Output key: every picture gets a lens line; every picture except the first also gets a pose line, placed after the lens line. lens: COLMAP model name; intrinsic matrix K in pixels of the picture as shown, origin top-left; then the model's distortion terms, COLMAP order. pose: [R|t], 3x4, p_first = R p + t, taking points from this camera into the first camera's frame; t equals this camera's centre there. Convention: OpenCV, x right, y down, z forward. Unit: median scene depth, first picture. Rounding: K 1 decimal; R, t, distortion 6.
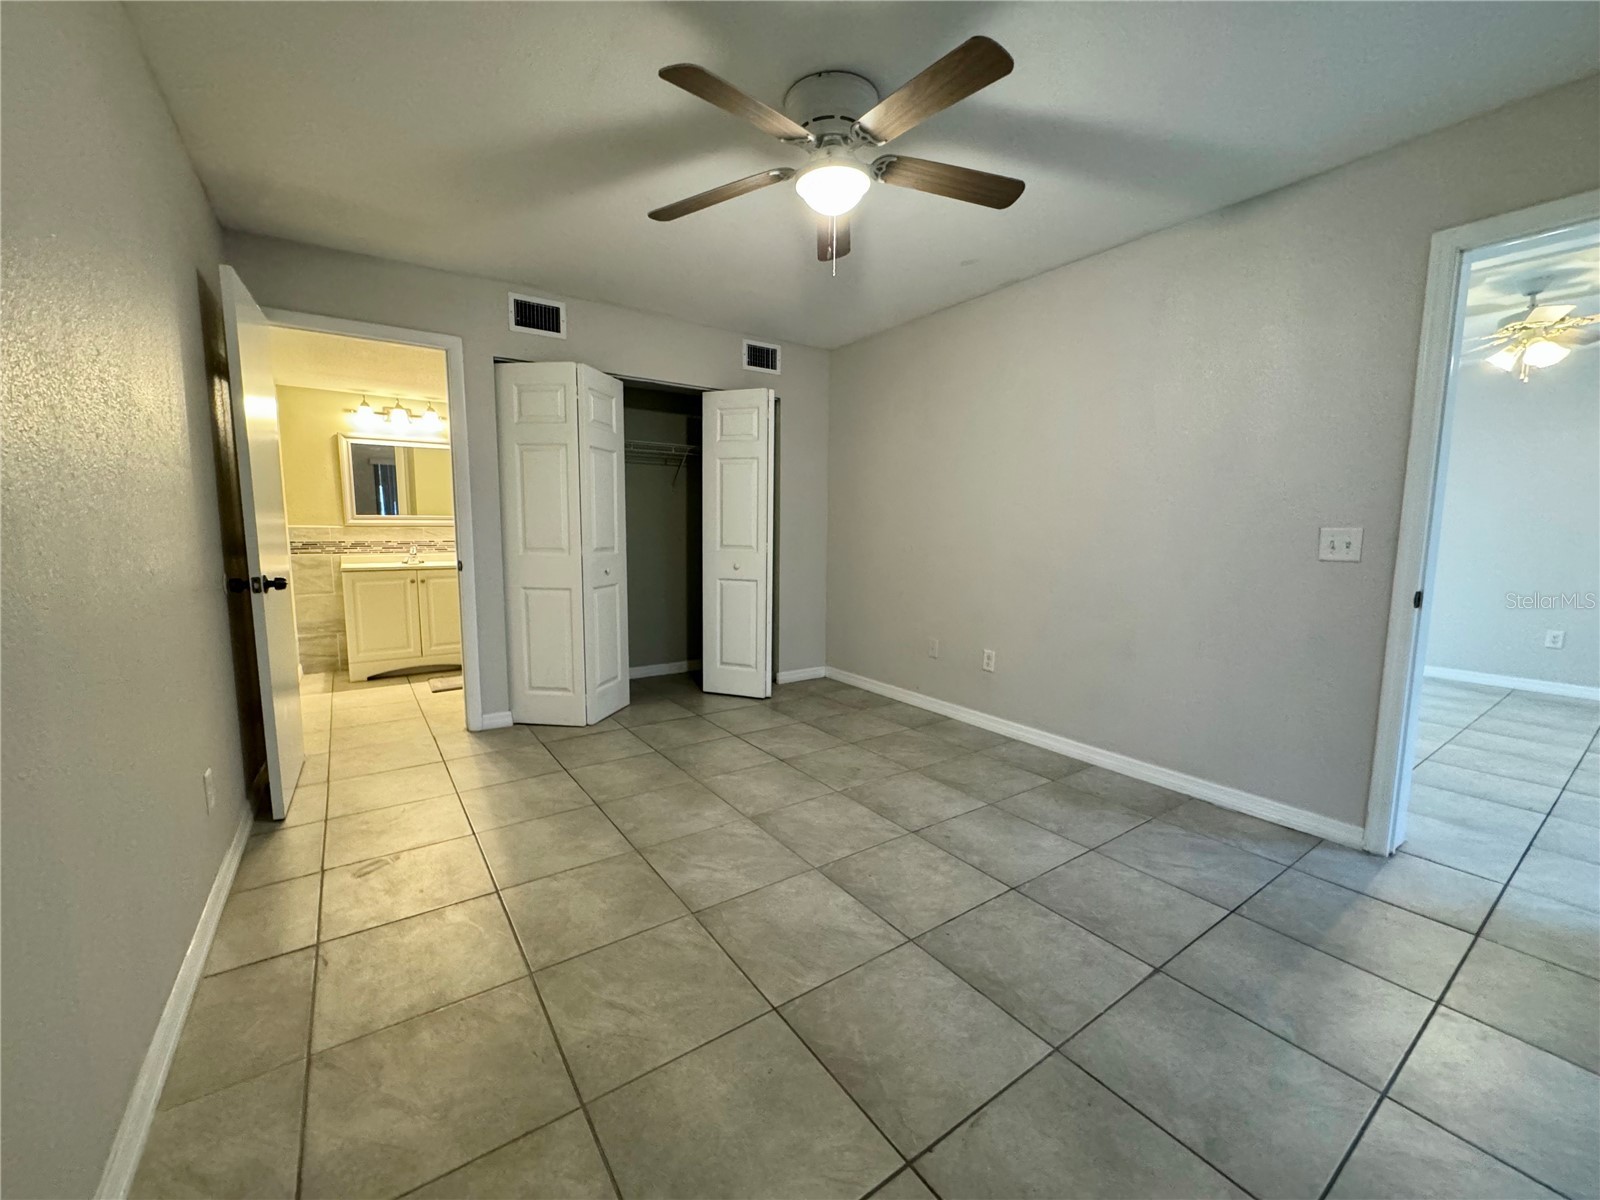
lens RADIAL K [[638.3, 0, 801.4], [0, 638.3, 598.9], [0, 0, 1]] dist [-0.002474, 0.000496]
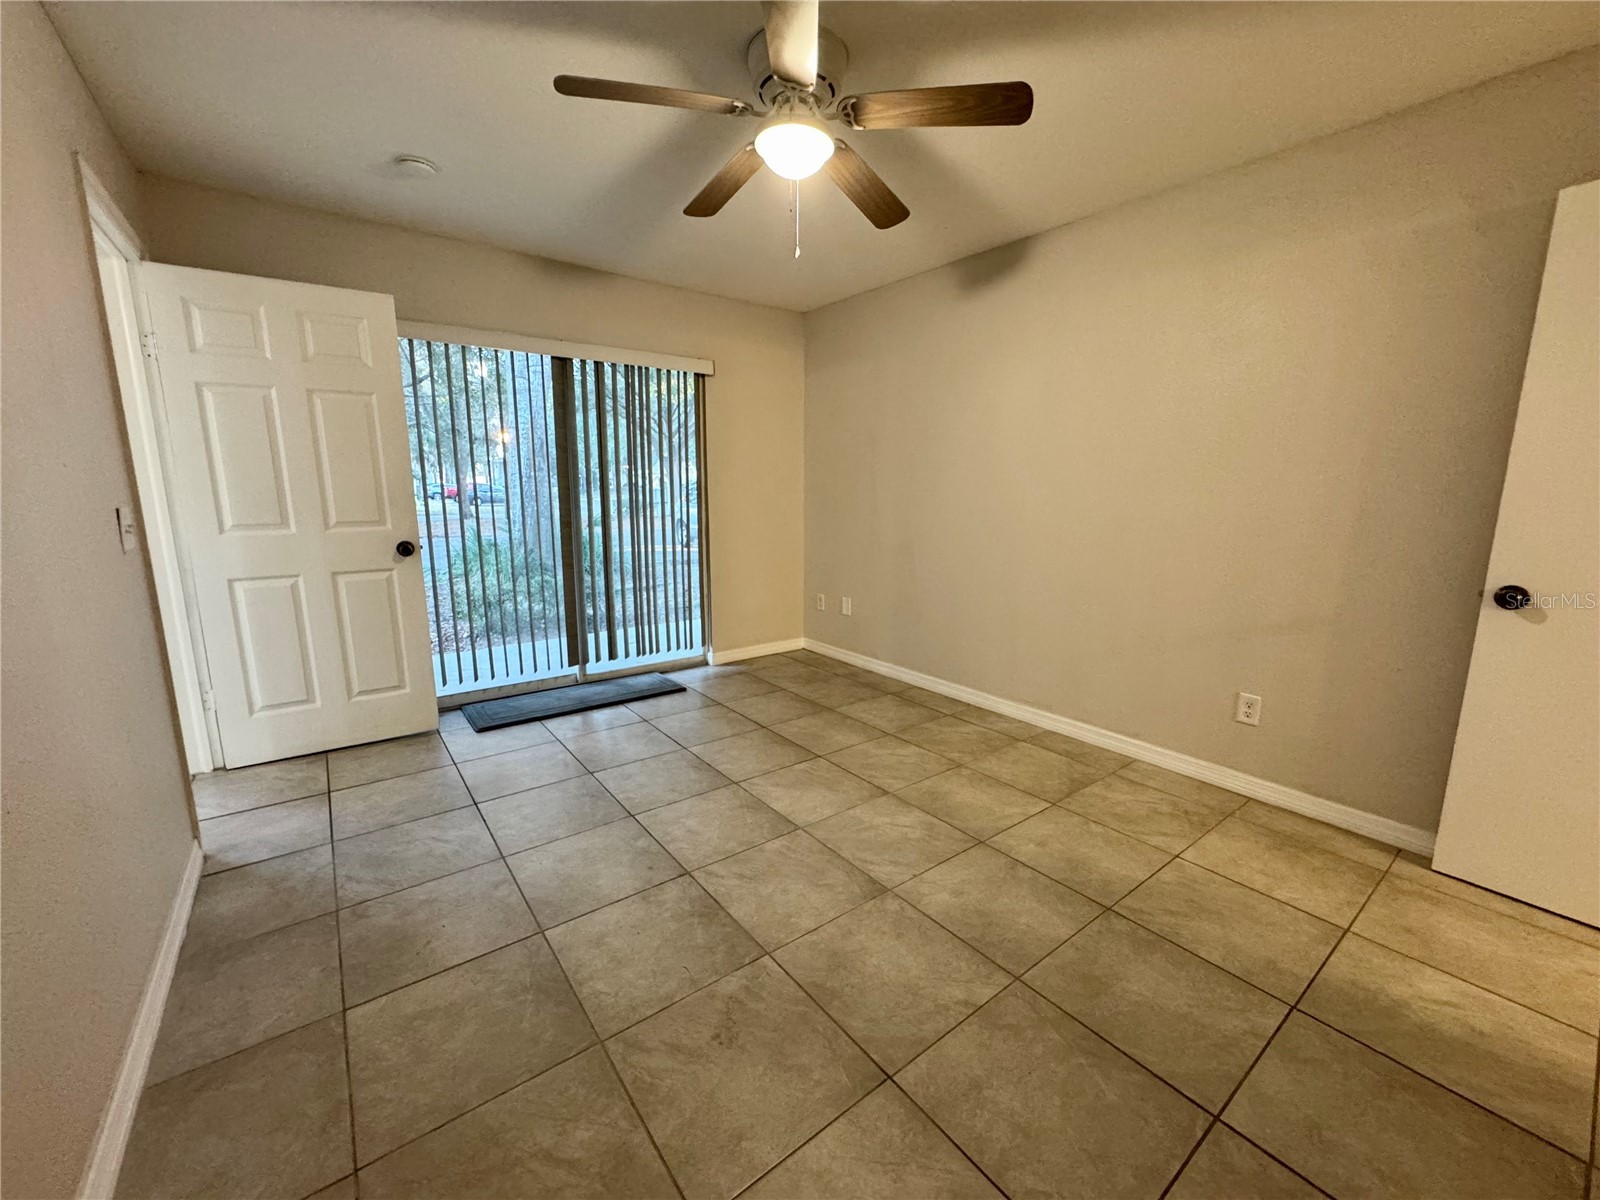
lens RADIAL K [[638.3, 0, 801.4], [0, 638.3, 598.9], [0, 0, 1]] dist [-0.002474, 0.000496]
pose [[-0.999220, -0.007239, -0.038823, 0.054643], [-0.018064, 0.957966, 0.286311, -0.213251], [0.035118, 0.286789, -0.957350, 1.593954]]
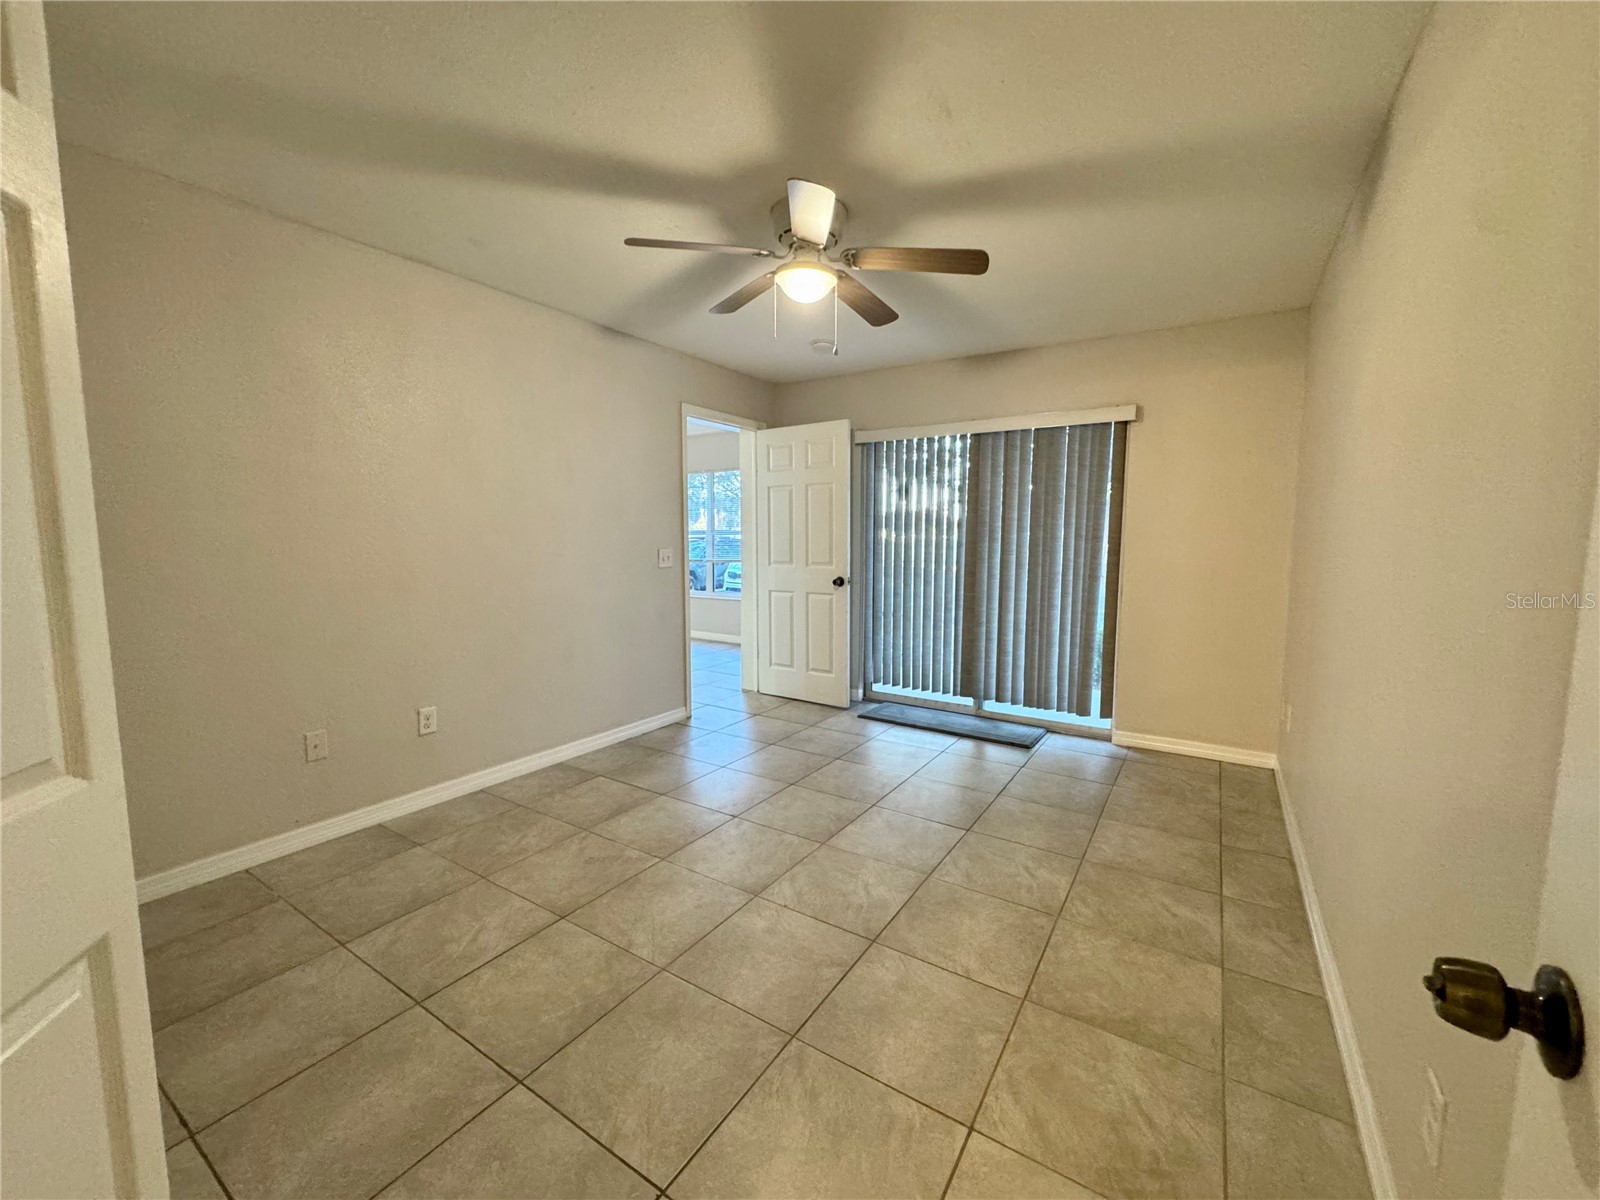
lens RADIAL K [[638.3, 0, 801.4], [0, 638.3, 598.9], [0, 0, 1]] dist [-0.002474, 0.000496]
pose [[-0.372999, -0.101957, 0.922213, -0.852041], [0.098455, 0.983983, 0.148608, -0.179424], [-0.922593, 0.146227, -0.356986, 1.162918]]
